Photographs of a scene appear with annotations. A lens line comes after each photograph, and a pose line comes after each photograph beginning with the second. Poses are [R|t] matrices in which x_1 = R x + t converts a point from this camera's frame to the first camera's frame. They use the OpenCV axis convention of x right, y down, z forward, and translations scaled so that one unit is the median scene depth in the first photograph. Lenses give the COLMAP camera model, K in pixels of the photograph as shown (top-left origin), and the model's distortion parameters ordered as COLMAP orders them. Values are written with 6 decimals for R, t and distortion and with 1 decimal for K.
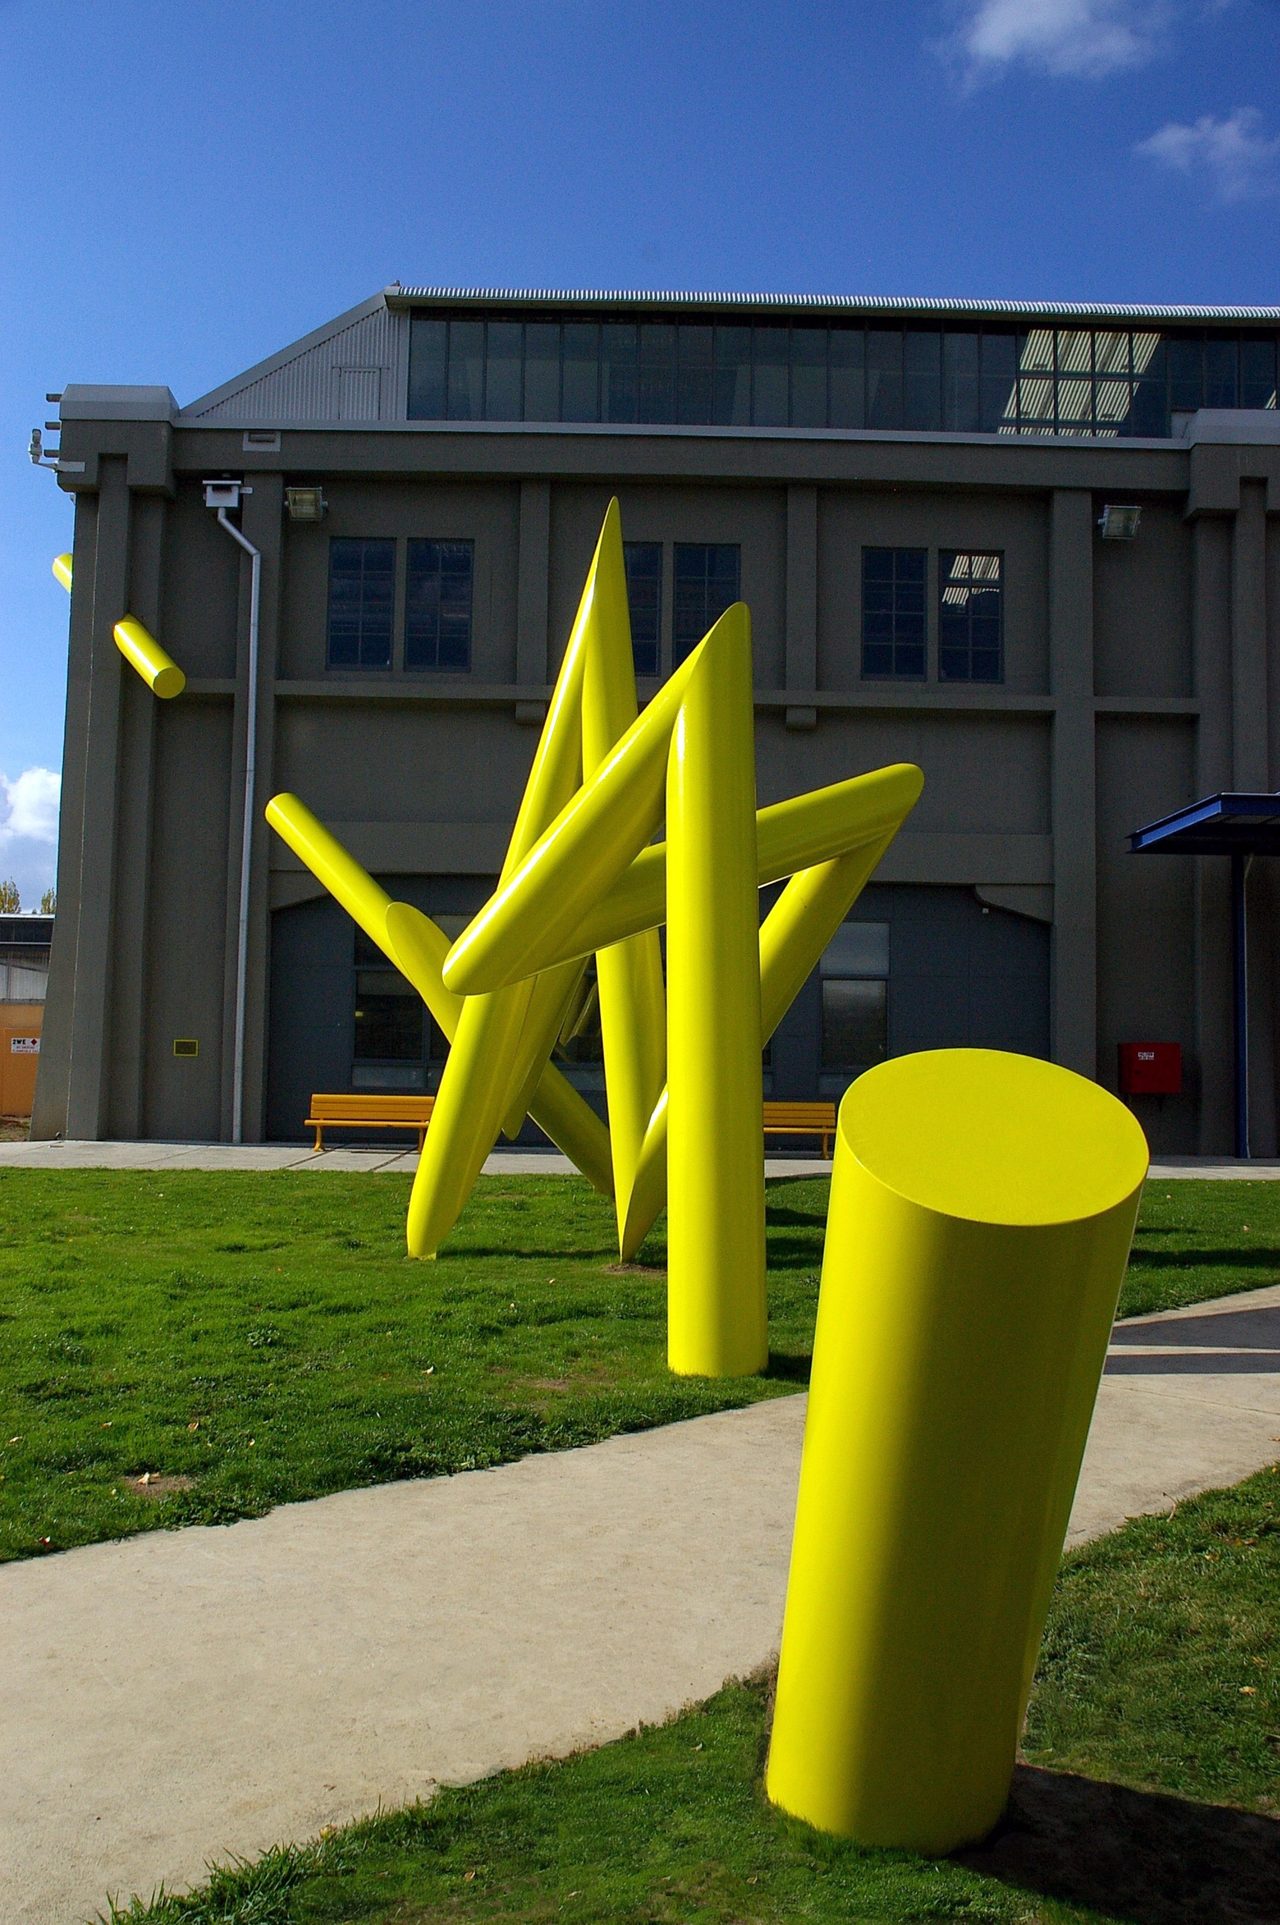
lens RADIAL K [[1971.3, 0, 640.0], [0, 1971.3, 962.5], [0, 0, 1]] dist [-0.046843, -0.000993]
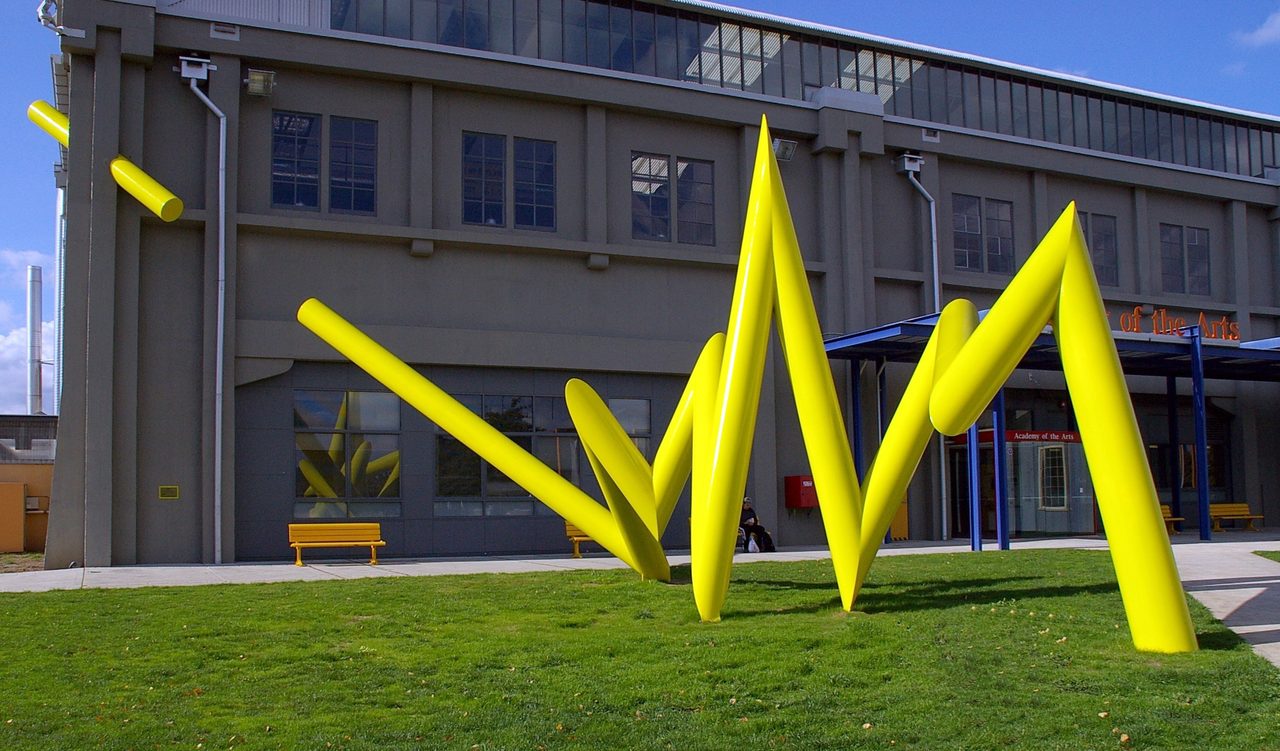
lens RADIAL K [[1522.4, 0, 640.0], [0, 1522.4, 375.5], [0, 0, 1]] dist [-0.191231, 0.533009]
pose [[0.868986, 0.013912, 0.494640, -0.449086], [-0.000714, 0.999639, -0.026861, -0.006900], [-0.494835, 0.022989, 0.868683, -0.012255]]
